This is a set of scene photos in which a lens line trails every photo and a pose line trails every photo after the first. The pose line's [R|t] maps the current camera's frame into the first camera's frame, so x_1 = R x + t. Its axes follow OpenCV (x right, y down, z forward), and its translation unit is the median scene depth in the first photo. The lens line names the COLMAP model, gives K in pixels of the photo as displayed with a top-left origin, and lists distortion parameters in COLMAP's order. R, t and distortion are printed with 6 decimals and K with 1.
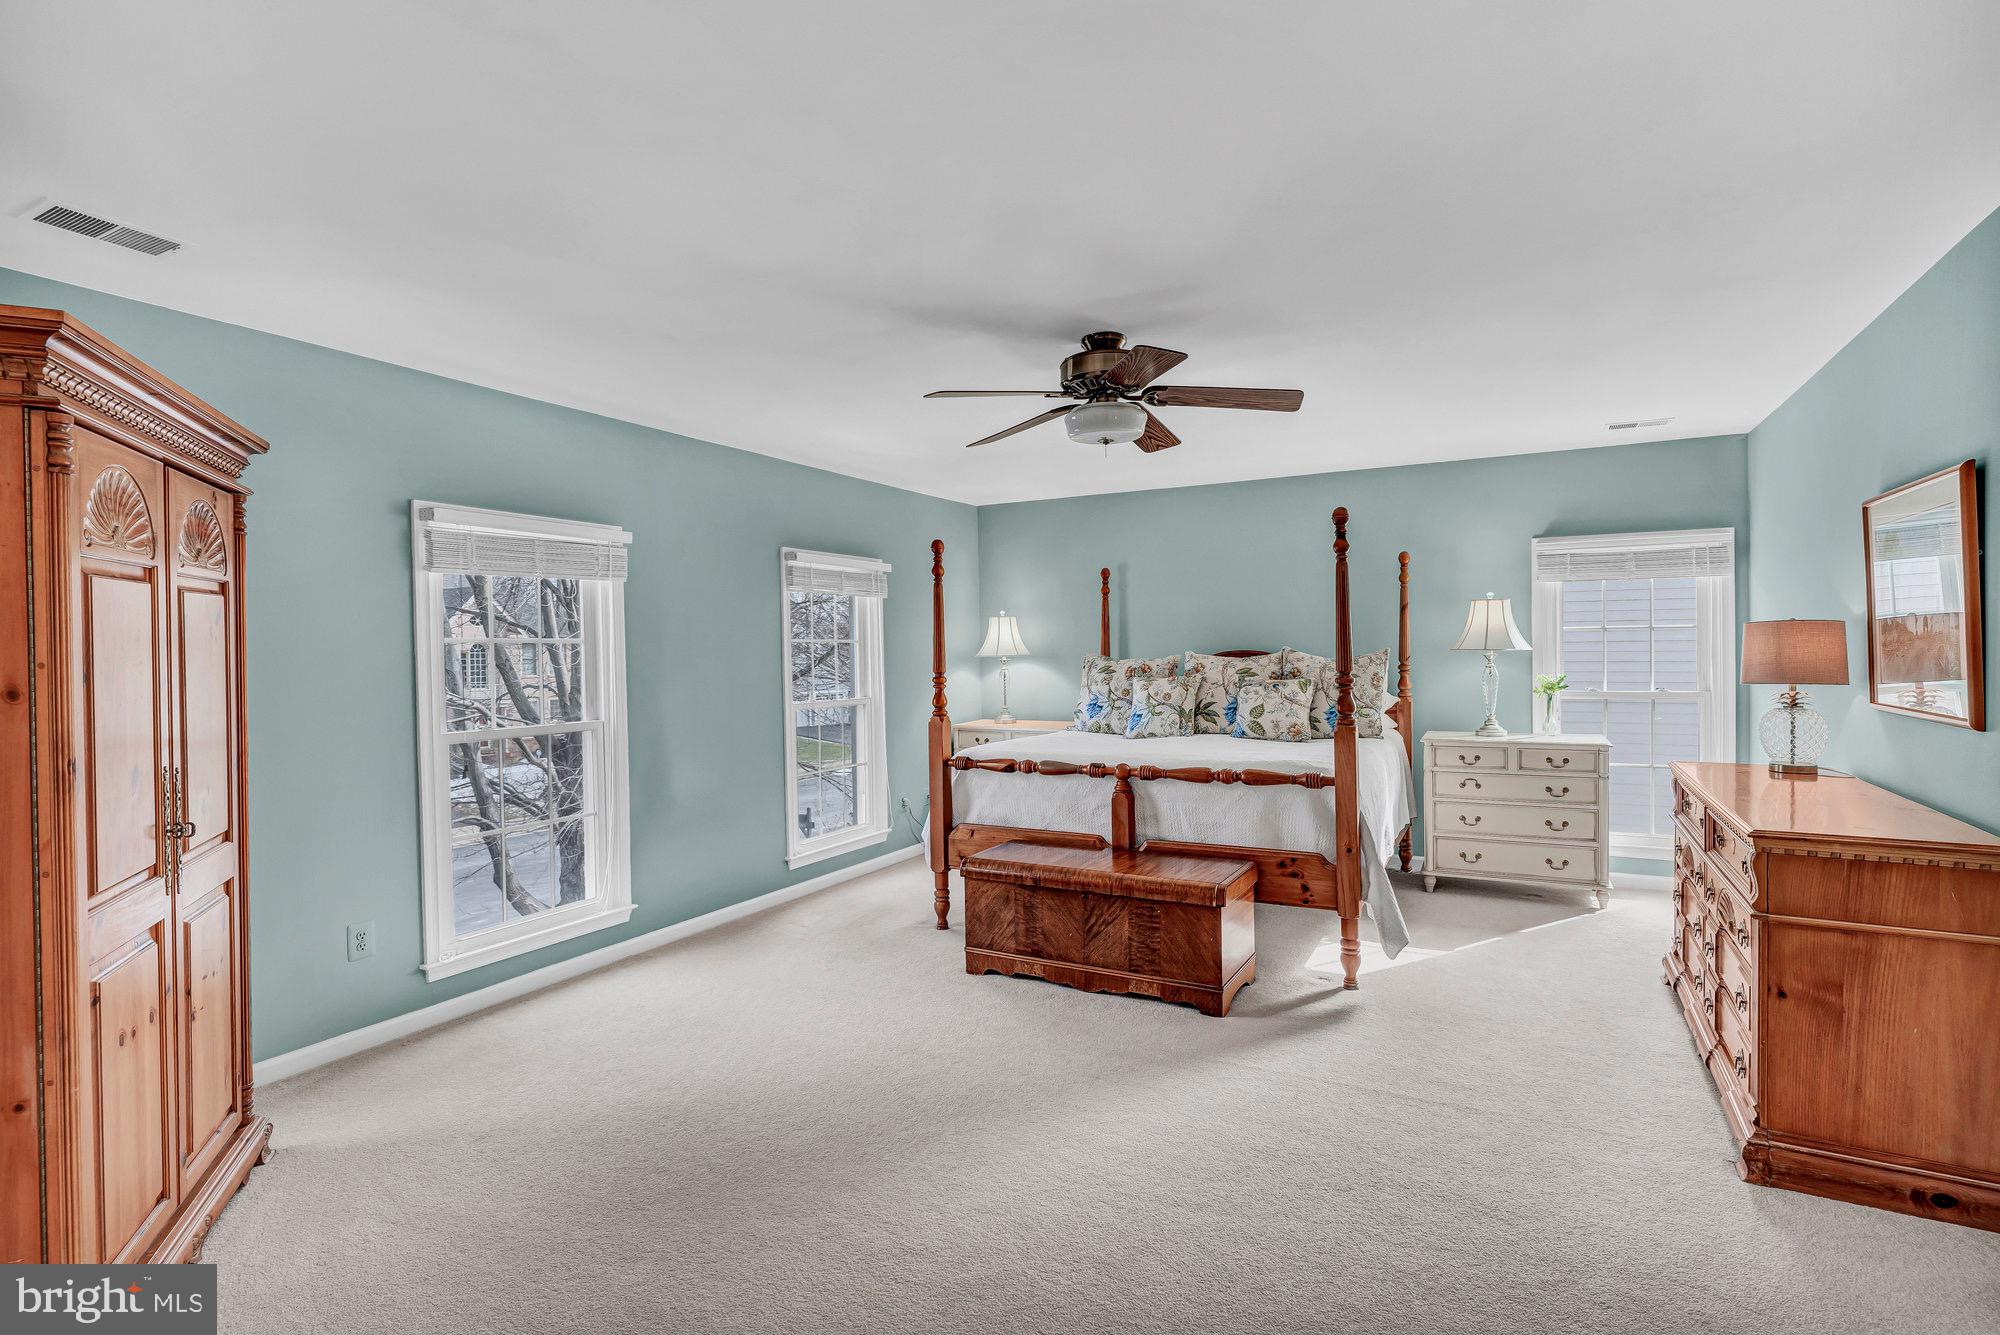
lens RADIAL K [[985.6, 0, 998.2], [0, 985.6, 668.8], [0, 0, 1]] dist [0.001440, -0.001551]
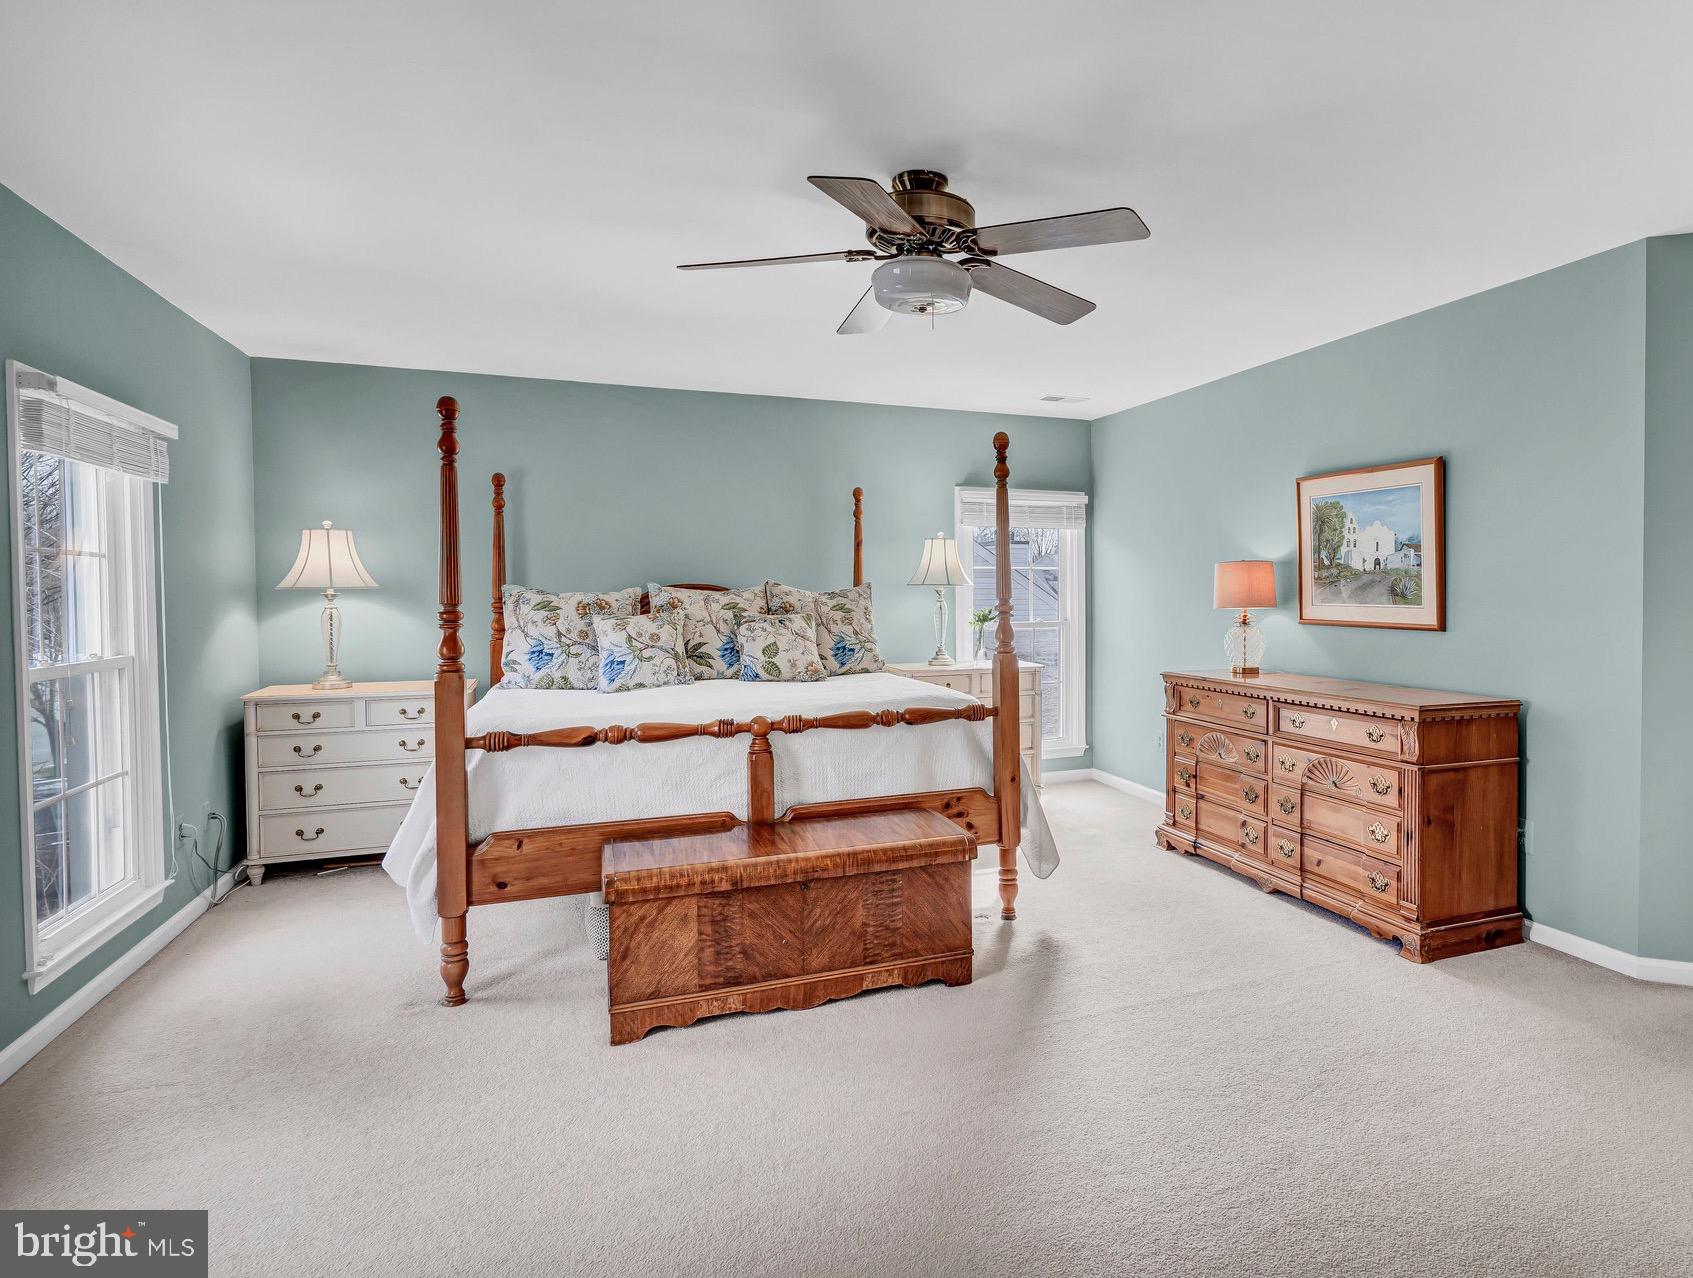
lens RADIAL K [[996.4, 0, 847.0], [0, 996.4, 626.5], [0, 0, 1]] dist [-0.002572, -0.003348]
pose [[0.607736, -0.011993, 0.794049, -0.459493], [0.012704, 0.999905, 0.005379, 0.019759], [-0.794038, 0.006818, 0.607830, 0.444267]]
